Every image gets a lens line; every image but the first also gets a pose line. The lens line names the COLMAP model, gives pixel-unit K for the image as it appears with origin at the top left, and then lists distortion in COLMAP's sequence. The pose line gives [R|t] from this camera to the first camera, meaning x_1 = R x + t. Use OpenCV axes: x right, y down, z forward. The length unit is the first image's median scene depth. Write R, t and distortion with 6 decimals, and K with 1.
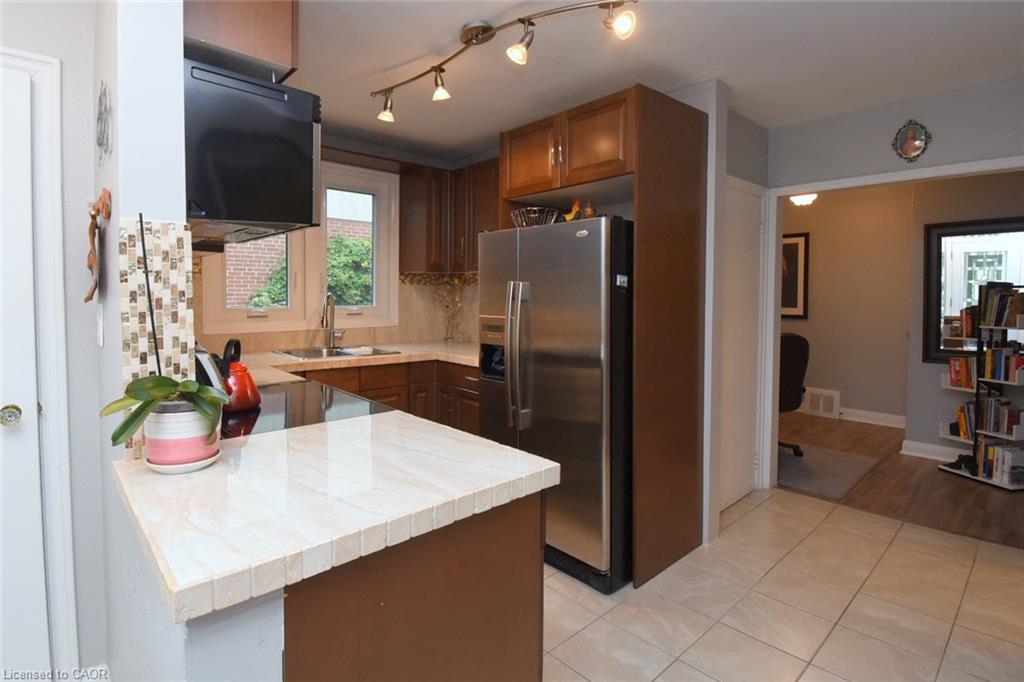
lens RADIAL K [[503.2, 0, 474.3], [0, 503.2, 311.6], [0, 0, 1]] dist [0.001751, -0.016205]
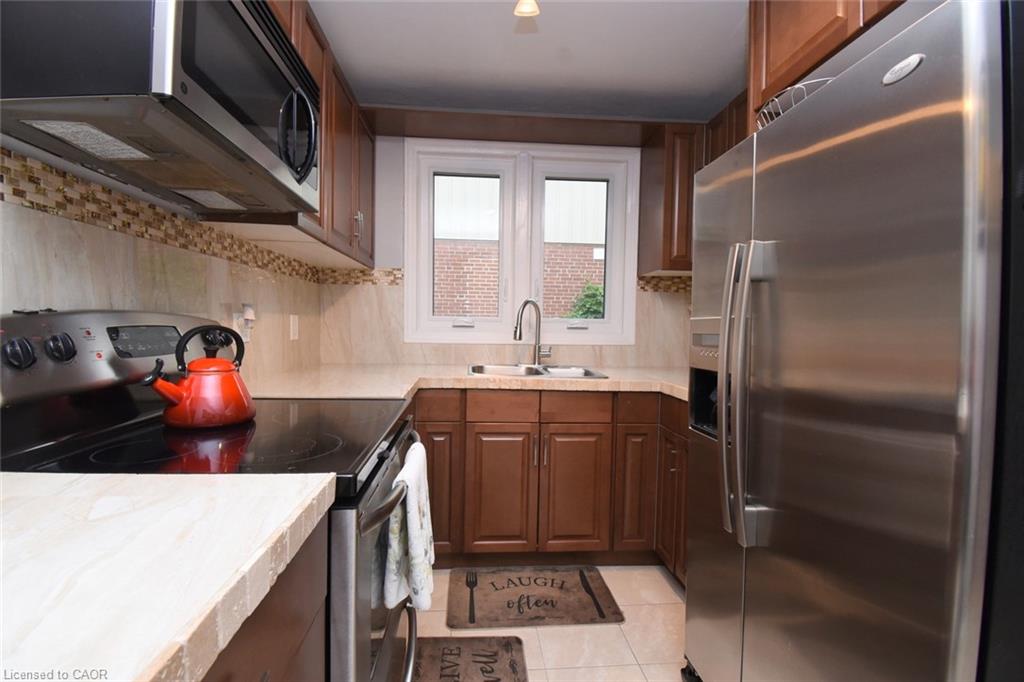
lens RADIAL K [[452.9, 0, 501.6], [0, 452.9, 342.4], [0, 0, 1]] dist [0.003959, -0.000057]
pose [[0.804480, 0.029315, -0.593255, 0.130065], [-0.032446, 0.999459, 0.005390, 0.035155], [0.593092, 0.014913, 0.804996, 0.413389]]
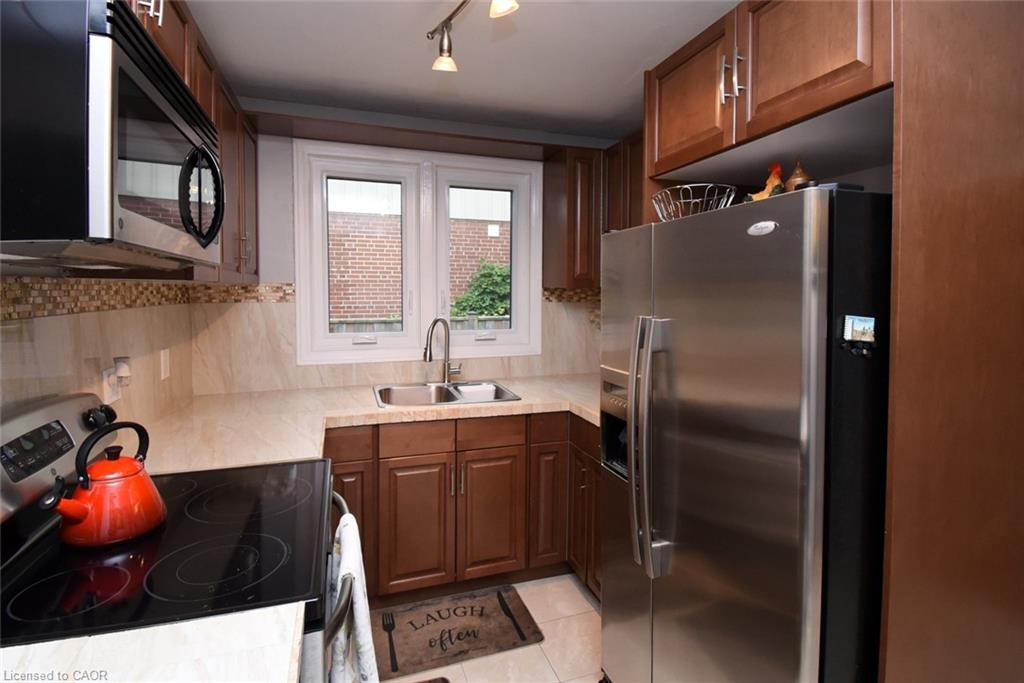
lens RADIAL K [[495.7, 0, 511.8], [0, 495.7, 314.1], [0, 0, 1]] dist [0.018526, -0.026498]
pose [[0.928566, 0.013298, -0.370930, 0.123397], [-0.011394, 0.999908, 0.007325, -0.053868], [0.370993, -0.002575, 0.928632, 0.343674]]
